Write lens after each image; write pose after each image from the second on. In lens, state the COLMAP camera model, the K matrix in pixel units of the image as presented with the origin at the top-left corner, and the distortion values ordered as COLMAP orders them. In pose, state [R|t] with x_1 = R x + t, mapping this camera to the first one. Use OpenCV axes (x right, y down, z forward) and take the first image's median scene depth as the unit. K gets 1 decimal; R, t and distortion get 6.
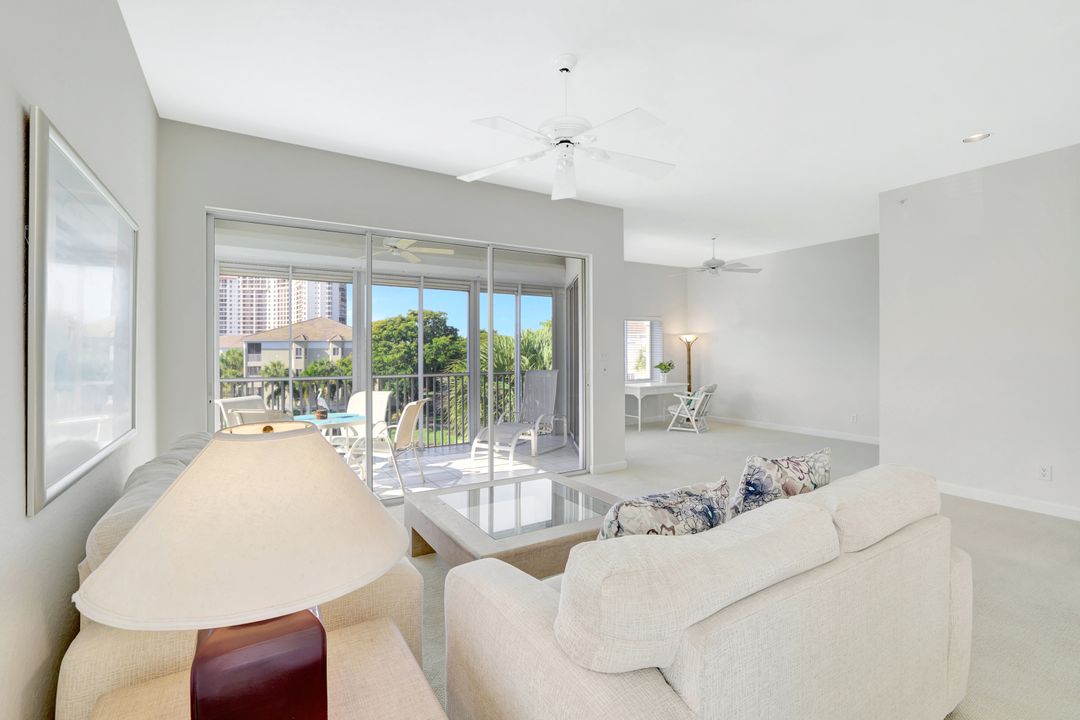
lens RADIAL K [[482.5, 0, 540.0], [0, 482.5, 360.0], [0, 0, 1]] dist [-0.051579, 0.000034]
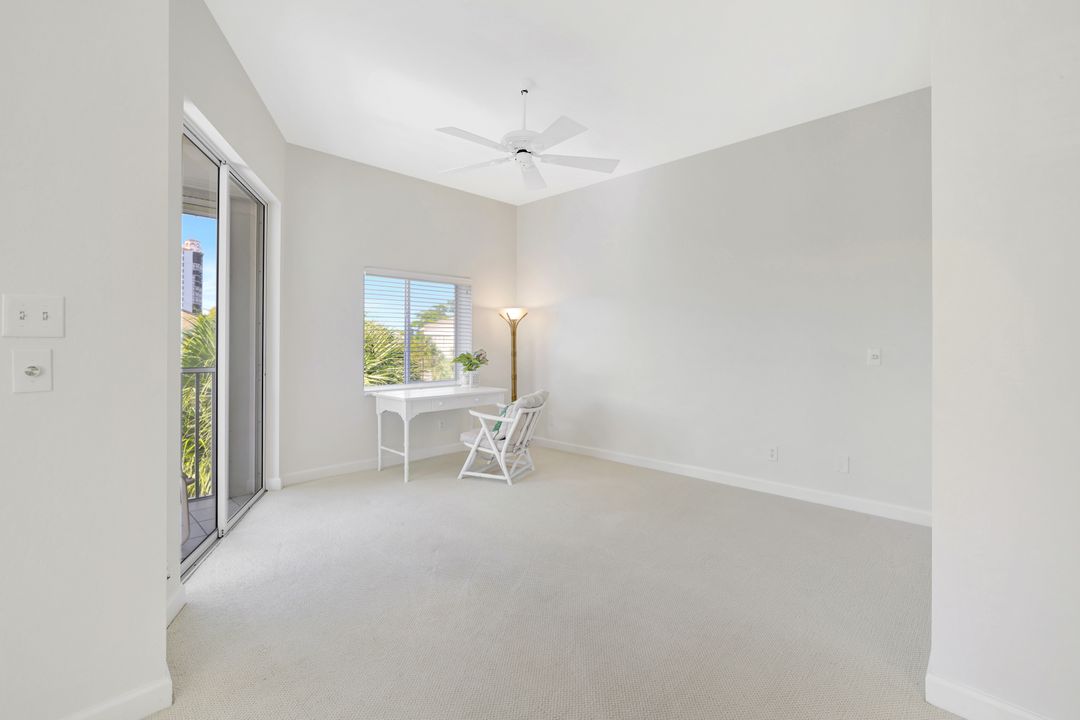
lens RADIAL K [[475.7, 0, 532.2], [0, 475.7, 359.5], [0, 0, 1]] dist [-0.015318, 0.000043]
pose [[0.977766, 0.003132, 0.209678, 0.233817], [-0.005430, 0.999931, 0.010383, 0.006669], [-0.209631, -0.011291, 0.977715, 0.457066]]
